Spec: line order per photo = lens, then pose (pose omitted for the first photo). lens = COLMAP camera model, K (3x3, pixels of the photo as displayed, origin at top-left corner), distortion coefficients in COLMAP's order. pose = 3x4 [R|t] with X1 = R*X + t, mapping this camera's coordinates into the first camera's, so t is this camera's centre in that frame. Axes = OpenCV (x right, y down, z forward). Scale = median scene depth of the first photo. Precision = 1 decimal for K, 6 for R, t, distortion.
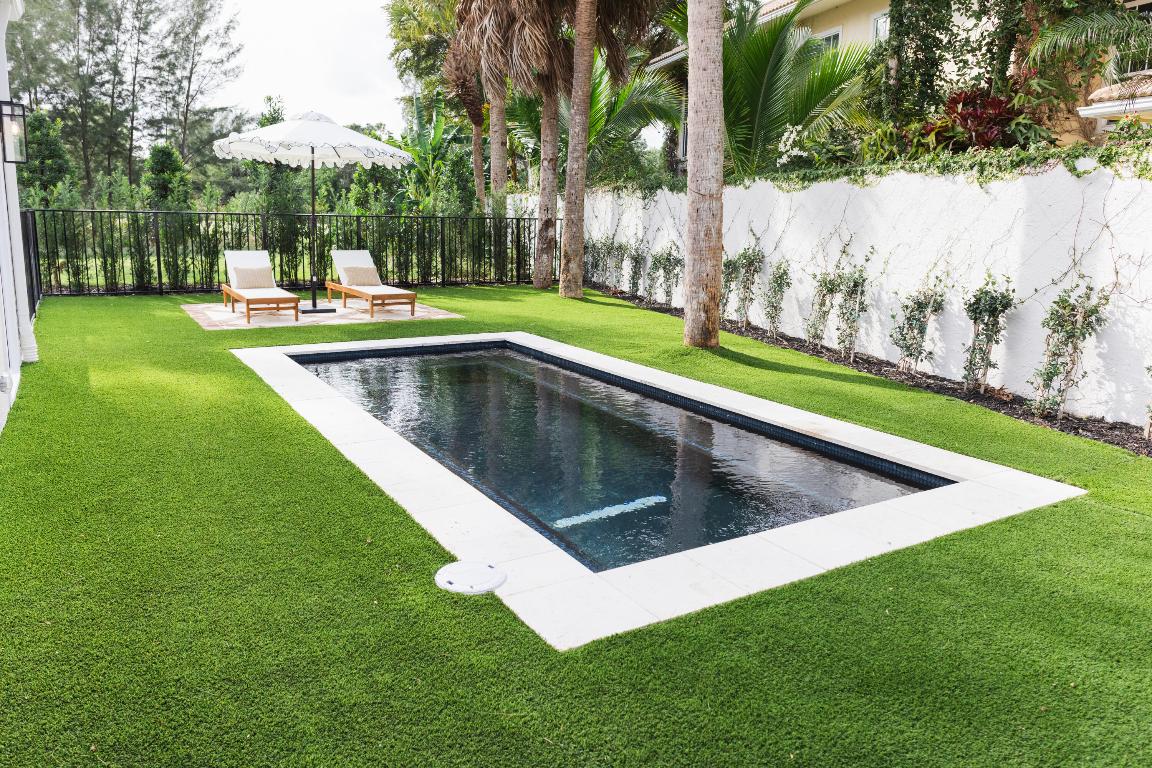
lens RADIAL K [[795.1, 0, 580.5], [0, 795.1, 376.9], [0, 0, 1]] dist [0.016216, -0.010381]
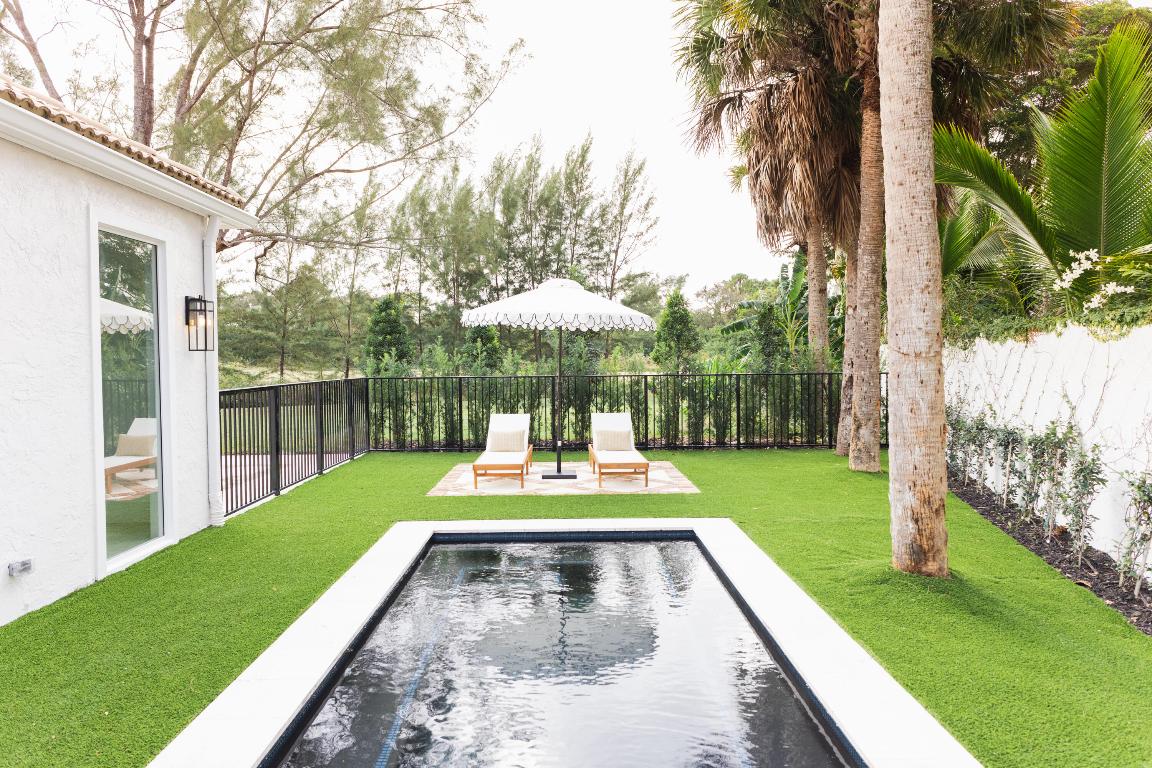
lens RADIAL K [[795.1, 0, 585.6], [0, 795.1, 395.7], [0, 0, 1]] dist [0.016216, -0.010381]
pose [[0.868733, -0.001908, -0.495277, 0.152217], [-0.076346, 0.987525, -0.137718, -0.043918], [0.489361, 0.157453, 0.857750, 0.157229]]
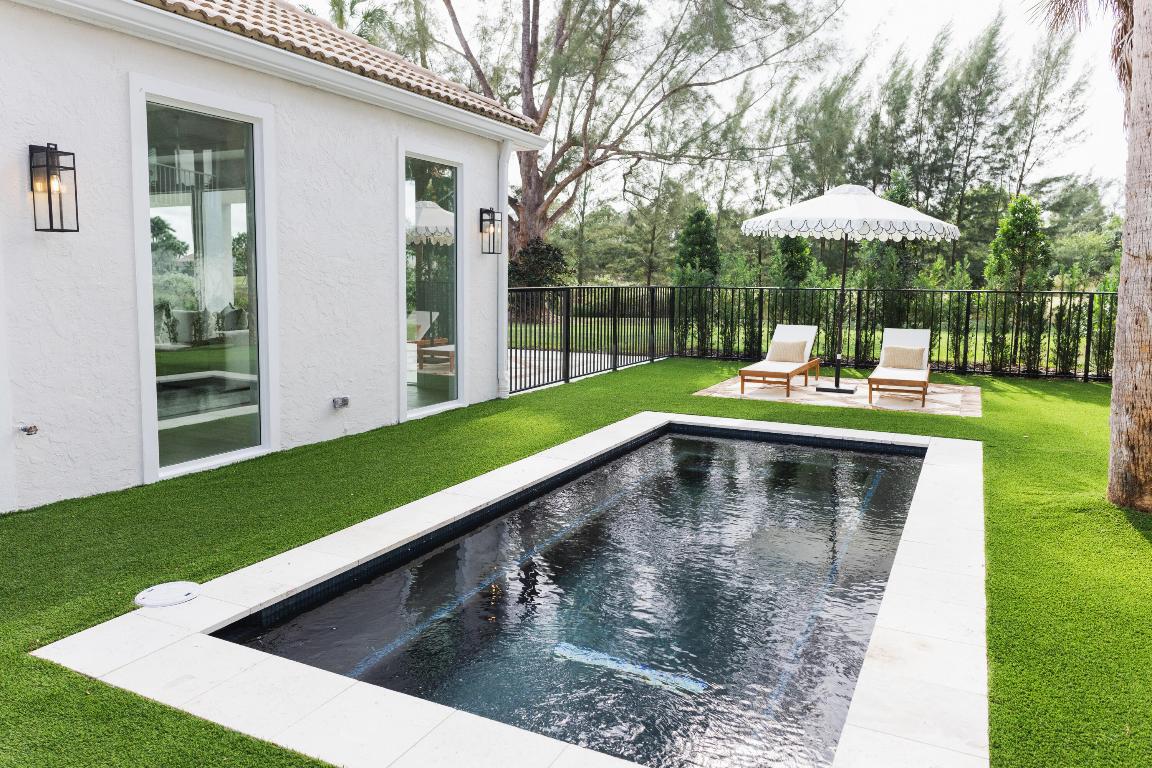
lens RADIAL K [[818.3, 0, 569.3], [0, 818.3, 381.9], [0, 0, 1]] dist [0.011464, -0.011097]
pose [[0.540460, 0.095593, -0.835922, 0.270374], [-0.171109, 0.985250, 0.002040, -0.036232], [0.823787, 0.141932, 0.548845, 0.185397]]
